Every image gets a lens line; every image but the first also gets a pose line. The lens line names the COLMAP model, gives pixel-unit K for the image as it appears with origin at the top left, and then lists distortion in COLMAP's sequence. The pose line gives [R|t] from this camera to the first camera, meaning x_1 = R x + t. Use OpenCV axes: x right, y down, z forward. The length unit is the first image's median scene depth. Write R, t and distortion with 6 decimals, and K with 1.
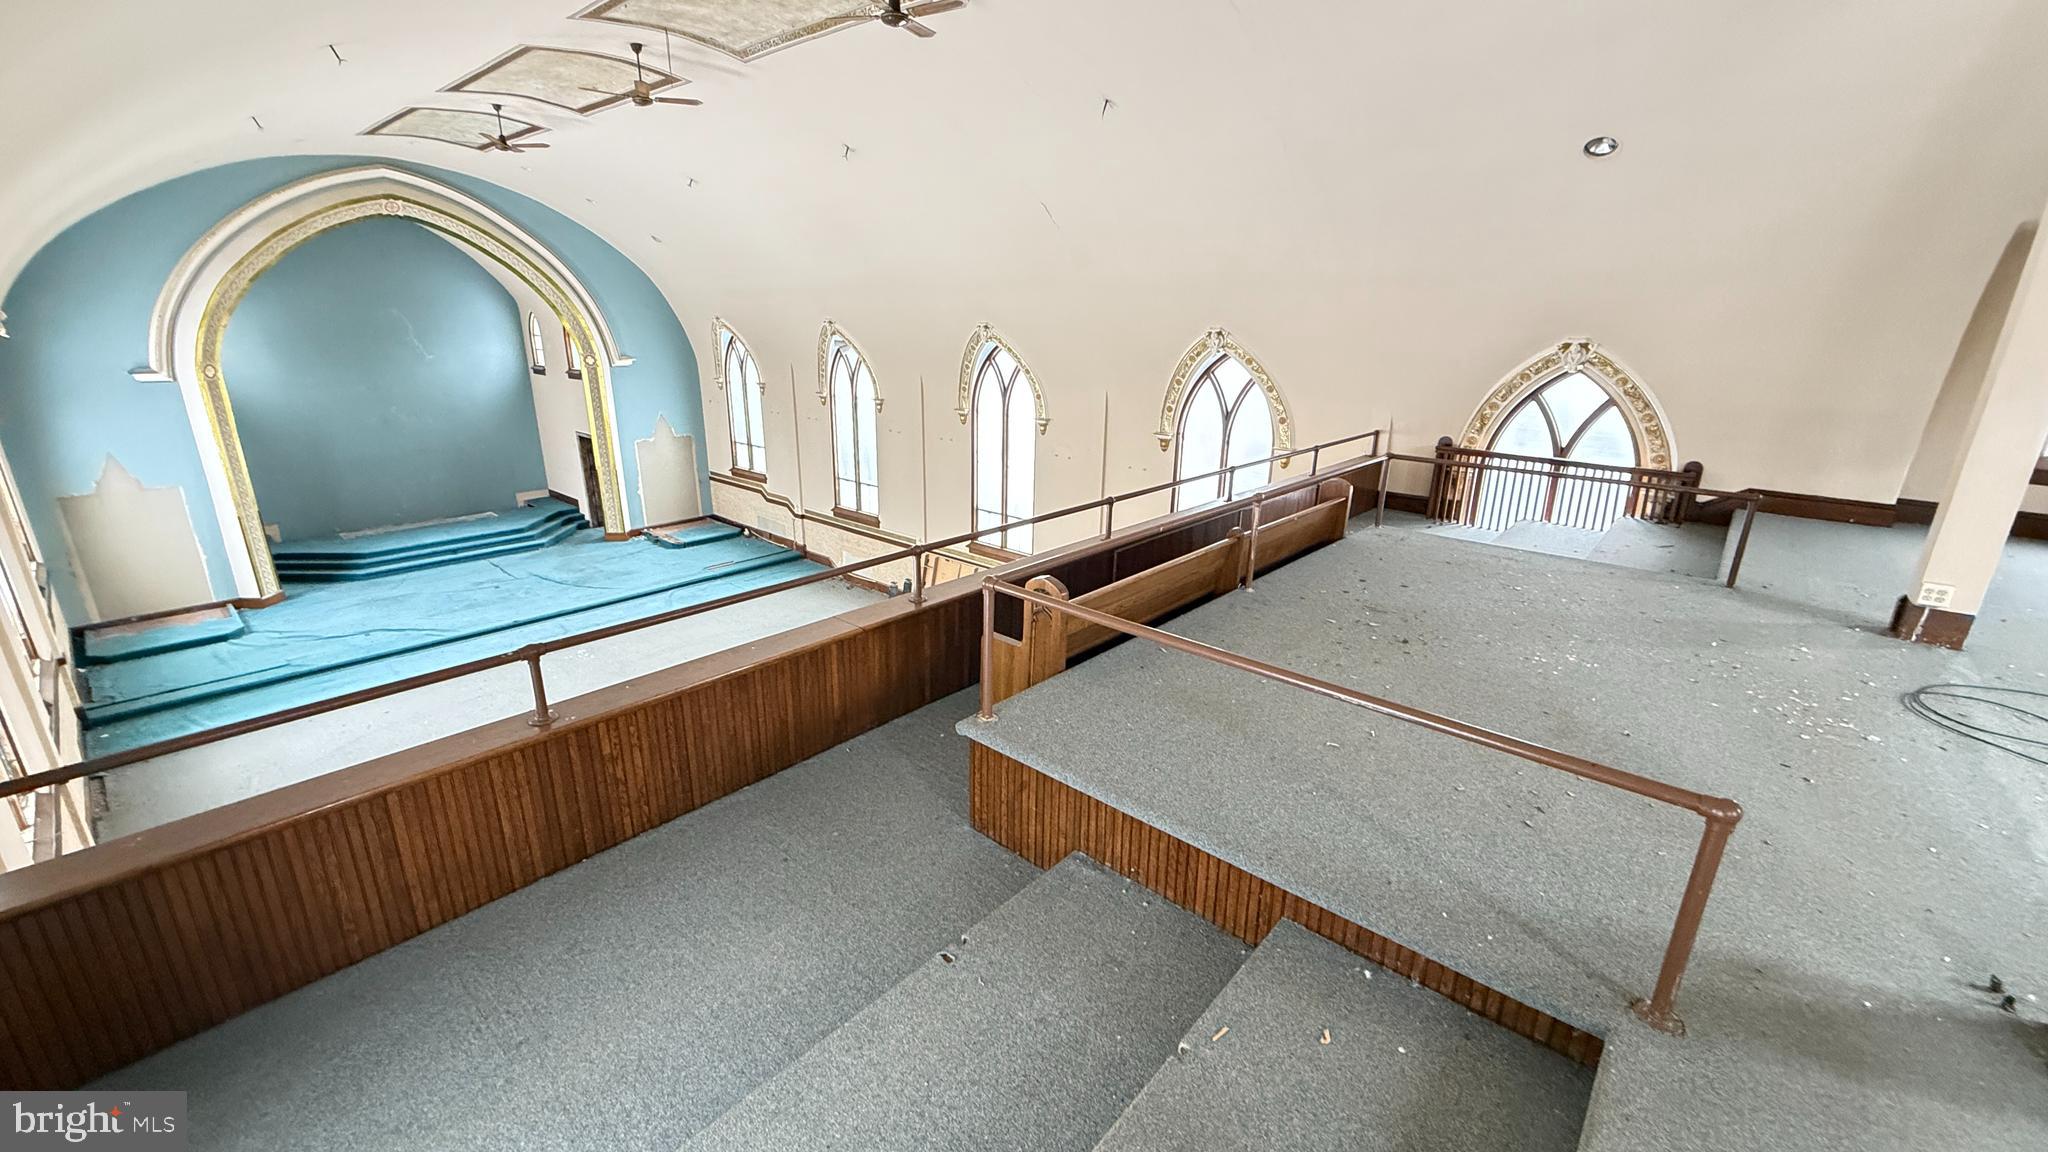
lens RADIAL K [[814.0, 0, 1018.4], [0, 814.0, 575.1], [0, 0, 1]] dist [0.000116, -0.000118]
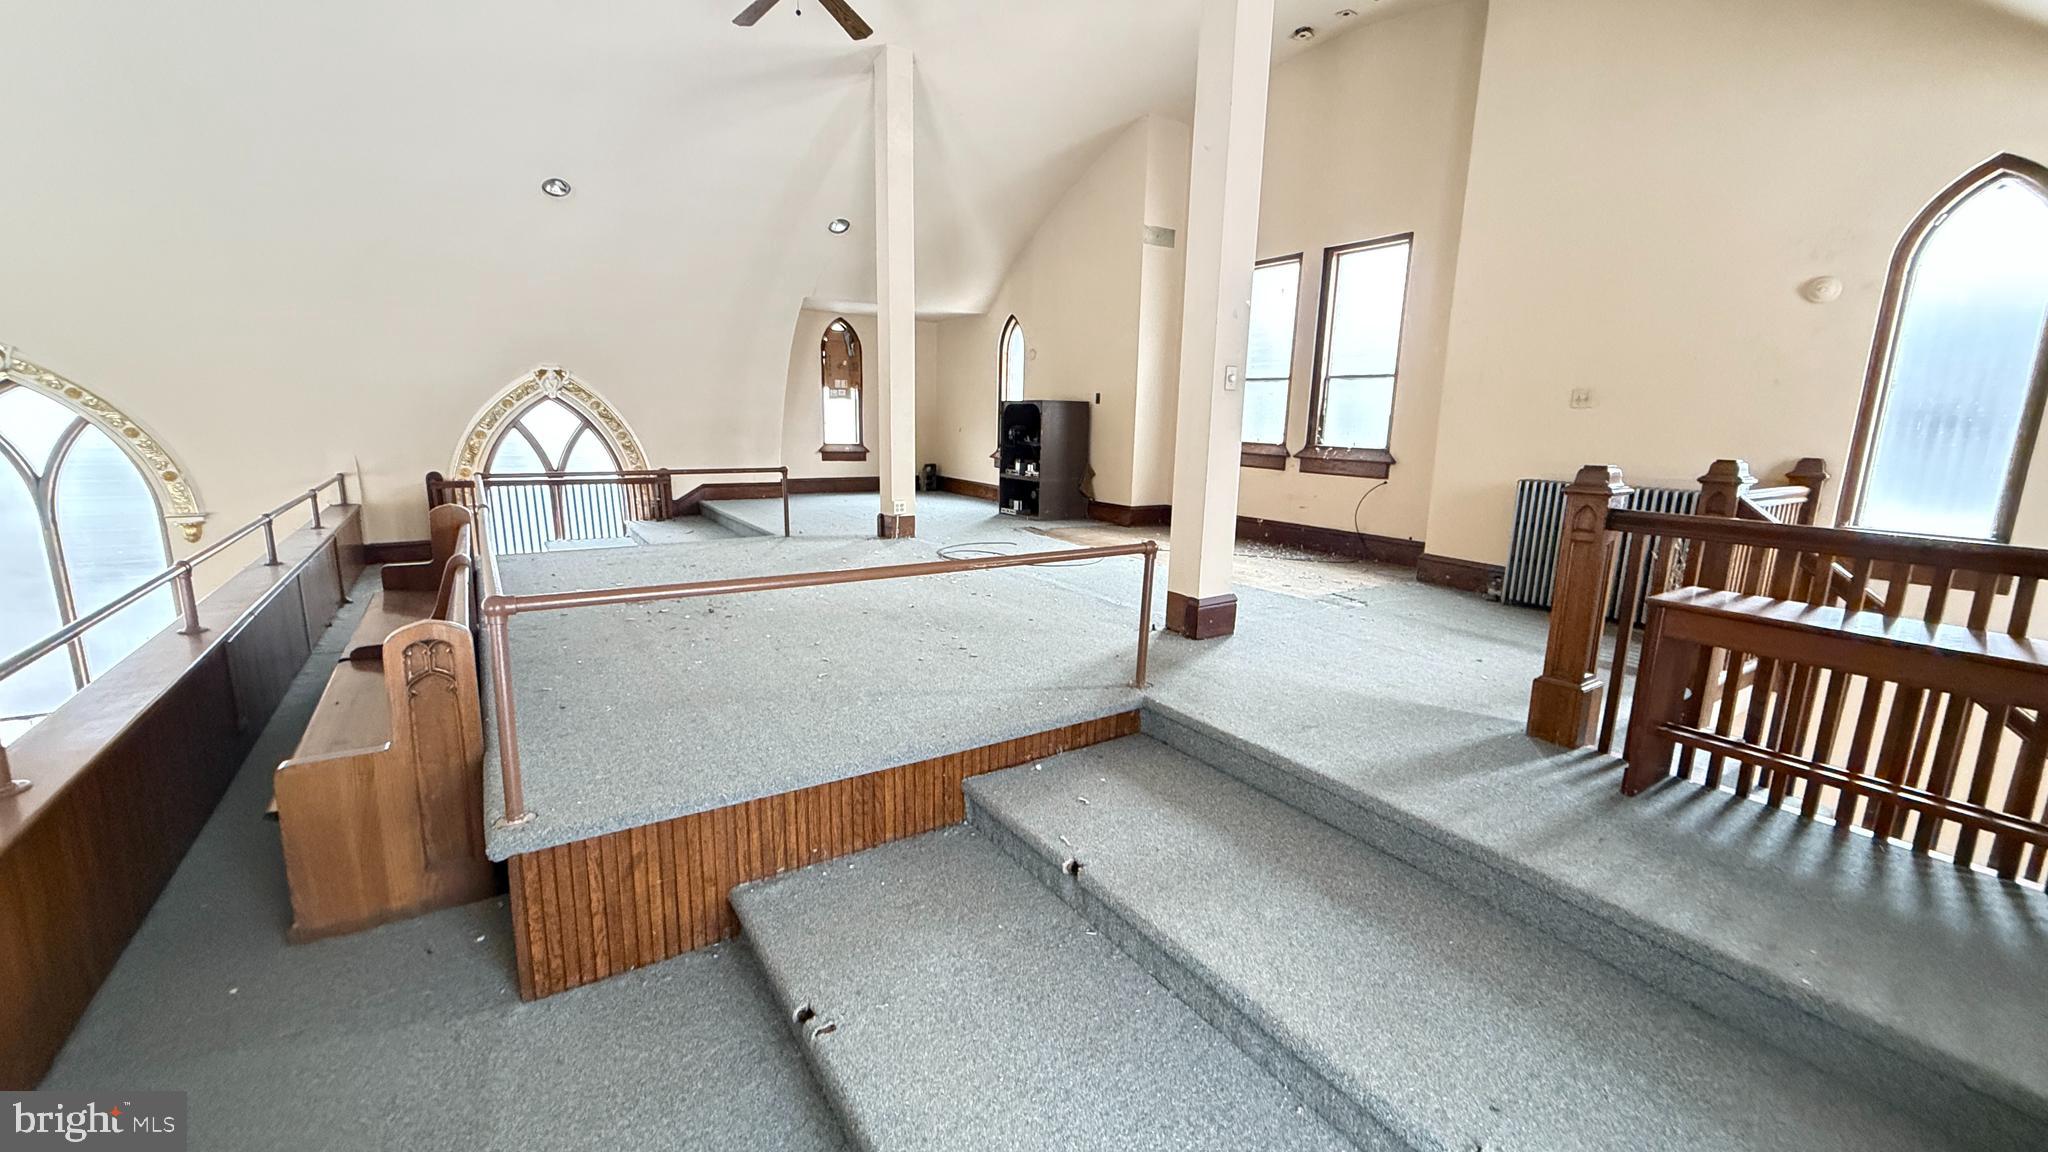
lens RADIAL K [[814.0, 0, 1018.4], [0, 814.0, 575.1], [0, 0, 1]] dist [0.000116, -0.000118]
pose [[0.257221, -0.198484, 0.945749, -0.223707], [0.276635, 0.952845, 0.124735, 0.008738], [-0.925911, 0.229543, 0.300000, 0.172028]]
